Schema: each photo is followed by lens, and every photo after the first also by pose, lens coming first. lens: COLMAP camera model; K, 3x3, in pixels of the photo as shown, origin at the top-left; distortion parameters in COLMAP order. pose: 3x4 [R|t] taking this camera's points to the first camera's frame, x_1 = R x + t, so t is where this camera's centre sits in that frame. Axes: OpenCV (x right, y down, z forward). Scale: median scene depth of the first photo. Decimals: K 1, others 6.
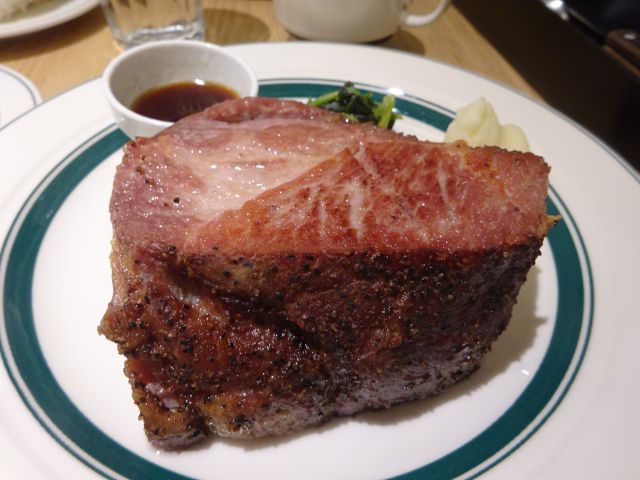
lens RADIAL K [[477.1, 0, 319.0], [0, 477.1, 235.6], [0, 0, 1]] dist [0.012444, 0.003721]
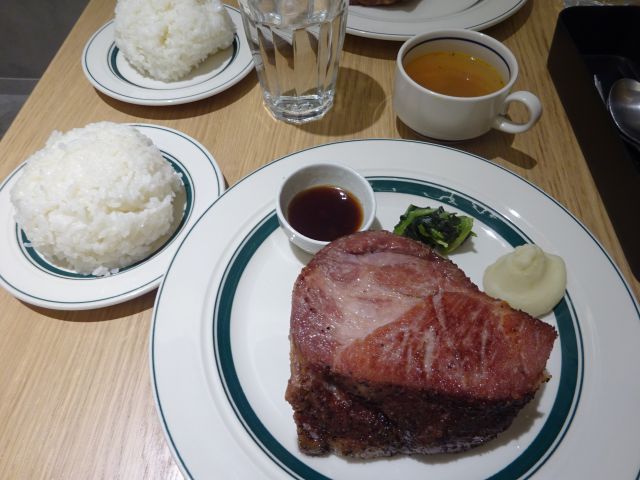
lens RADIAL K [[477.1, 0, 320.5], [0, 477.1, 244.0], [0, 0, 1]] dist [0.012444, 0.003721]
pose [[0.980037, 0.144126, -0.136946, -0.130702], [-0.122304, 0.980116, 0.156249, -0.674534], [0.156743, -0.136381, 0.978178, -0.726298]]
